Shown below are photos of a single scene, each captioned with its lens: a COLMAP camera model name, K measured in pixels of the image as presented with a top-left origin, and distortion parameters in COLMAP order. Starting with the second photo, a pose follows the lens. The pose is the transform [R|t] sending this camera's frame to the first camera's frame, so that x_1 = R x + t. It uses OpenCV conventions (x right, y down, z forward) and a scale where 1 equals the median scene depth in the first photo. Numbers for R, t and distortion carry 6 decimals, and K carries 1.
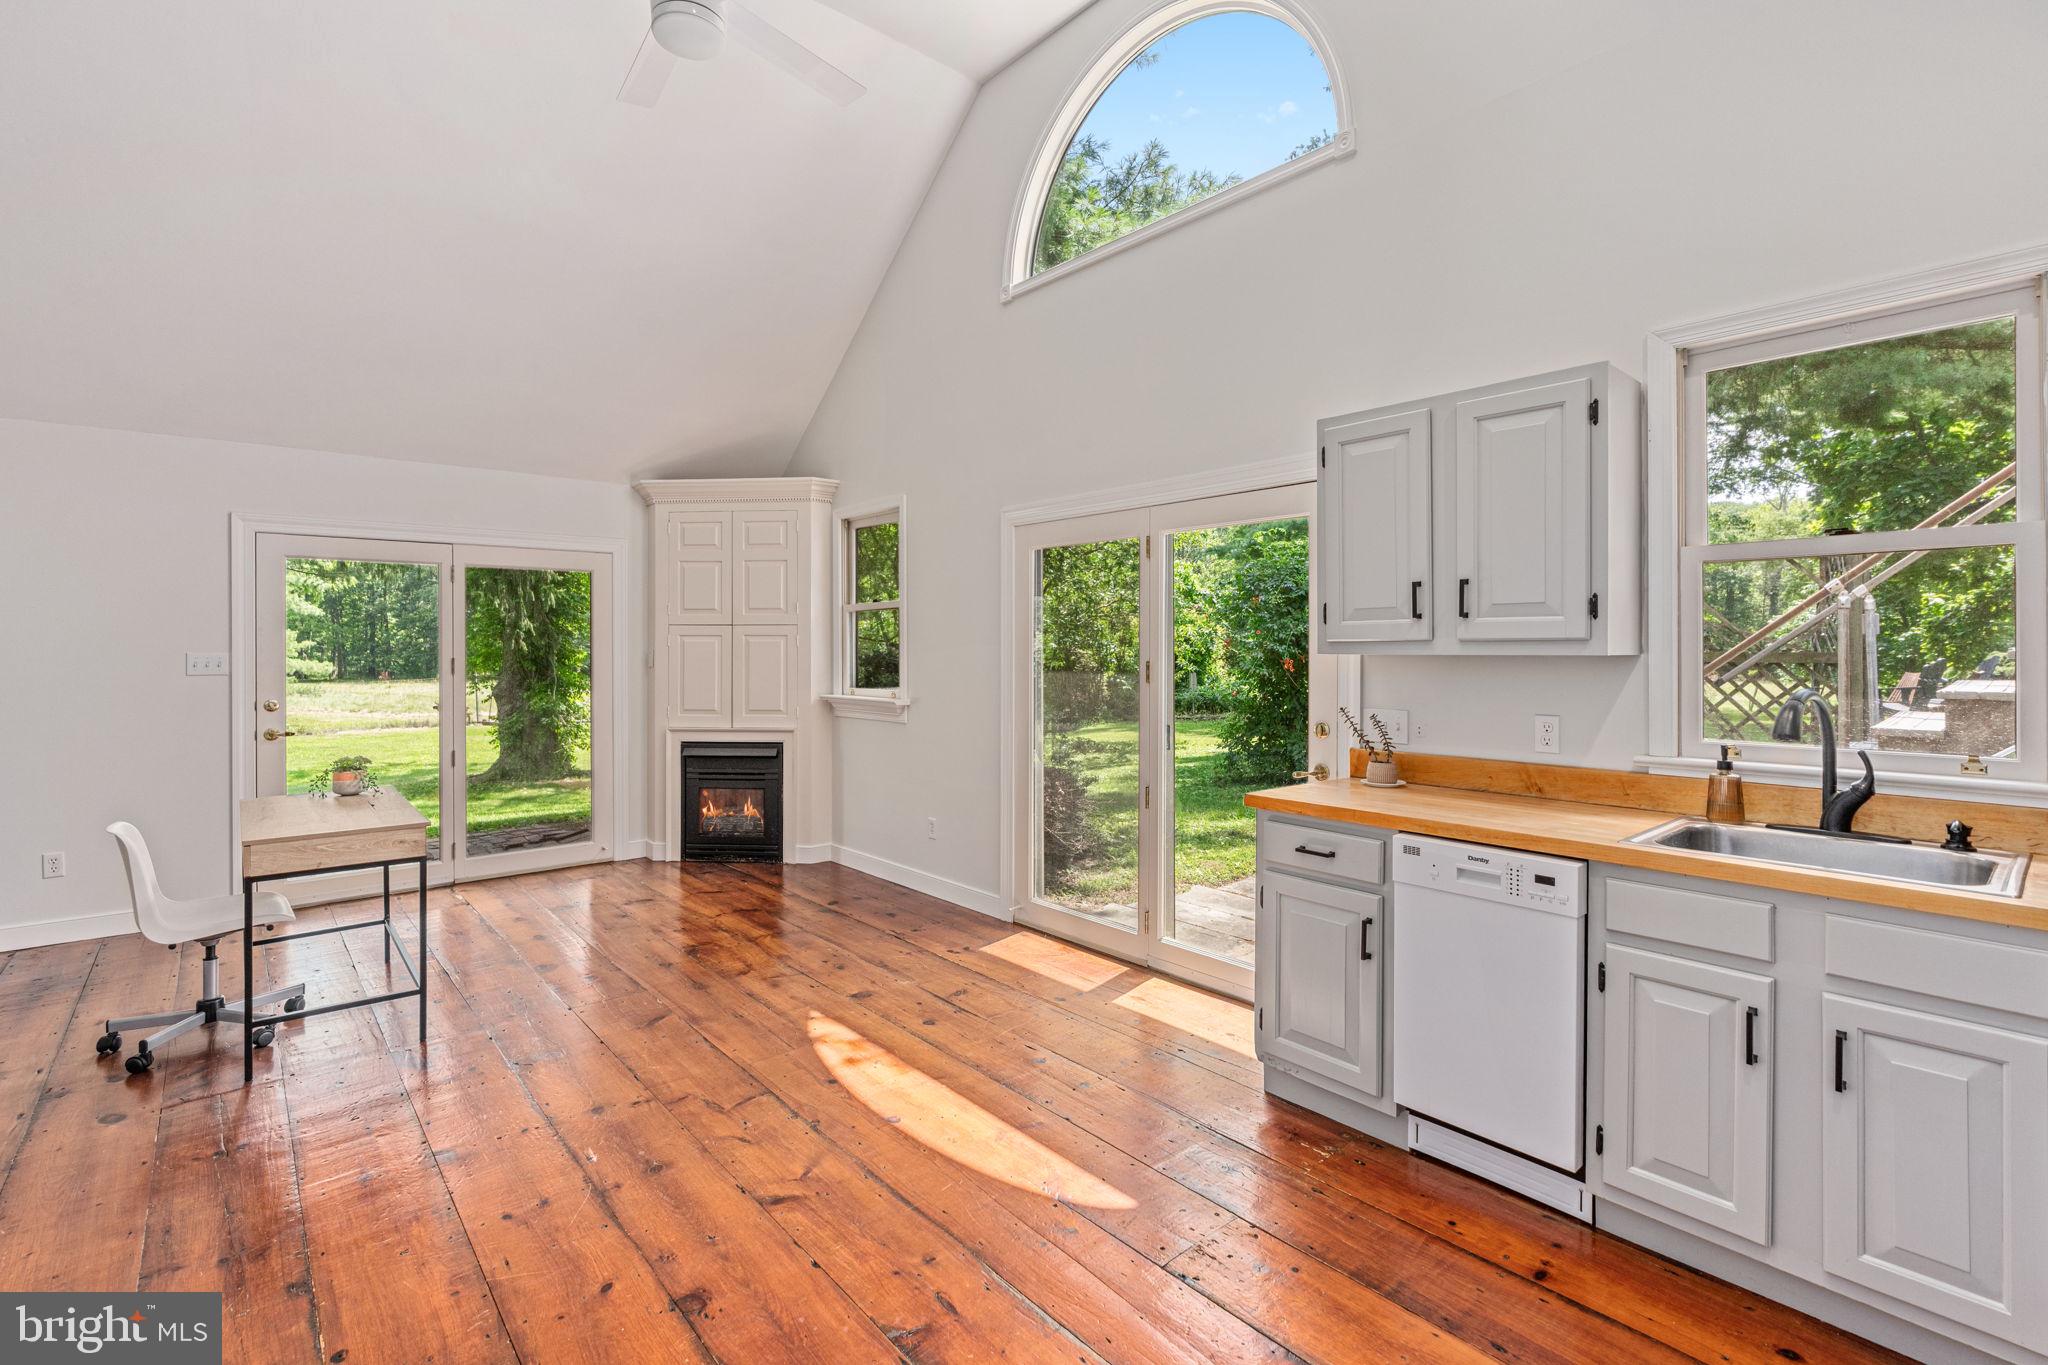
lens RADIAL K [[938.9, 0, 1007.9], [0, 938.9, 645.0], [0, 0, 1]] dist [0.002462, 0.001409]
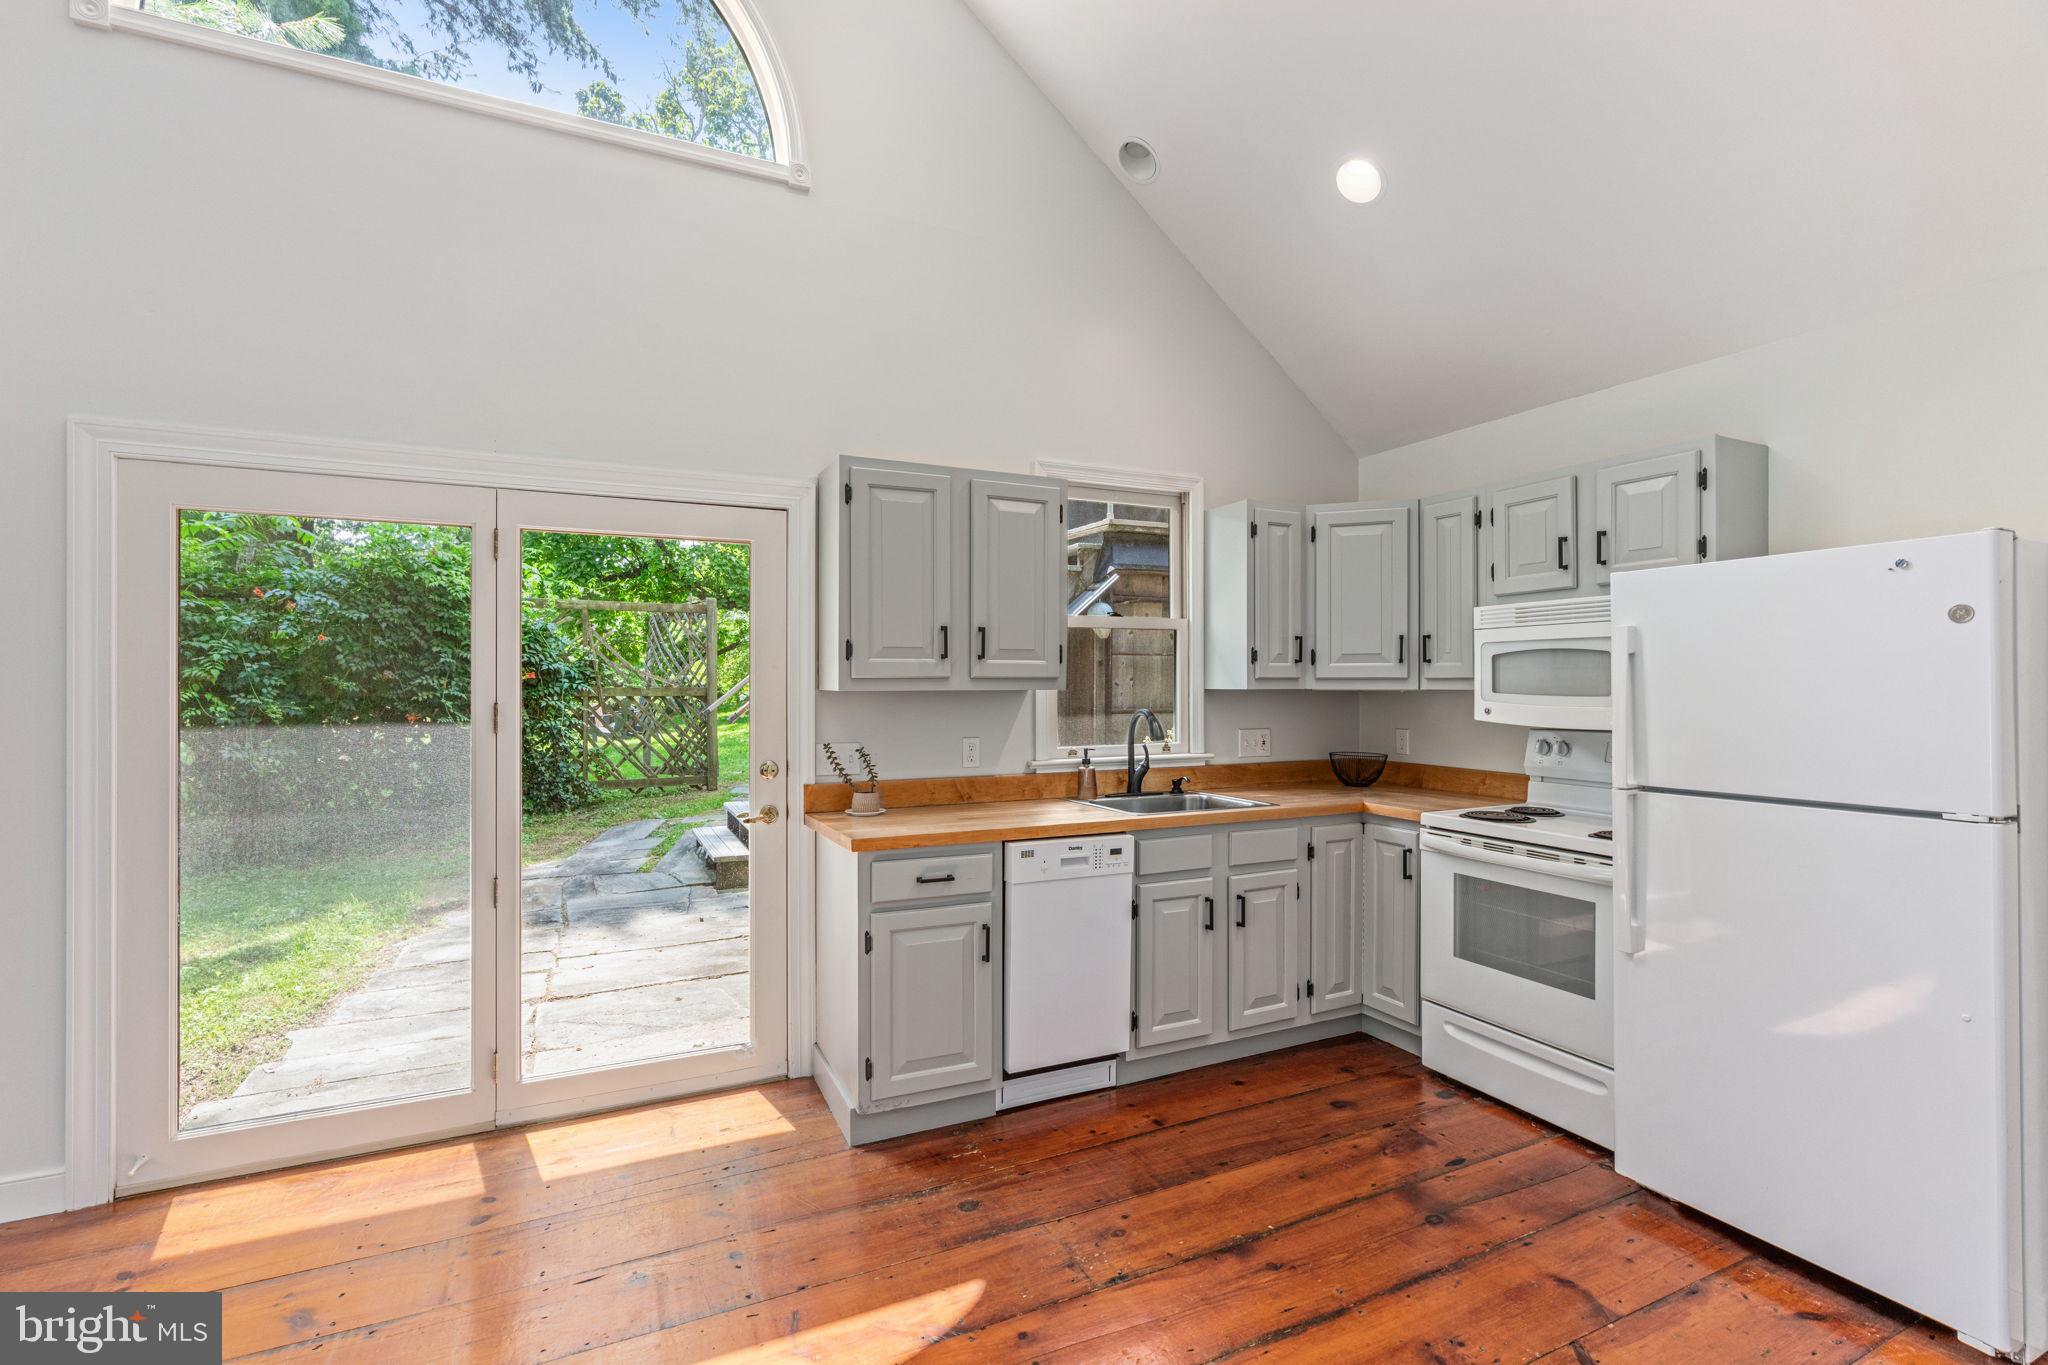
lens RADIAL K [[938.9, 0, 1027.6], [0, 938.9, 685.6], [0, 0, 1]] dist [0.002462, 0.001409]
pose [[0.258708, -0.002291, 0.965953, -0.632581], [-0.001800, 0.999994, 0.002853, 0.000906], [-0.965954, -0.002477, 0.258703, 0.604385]]
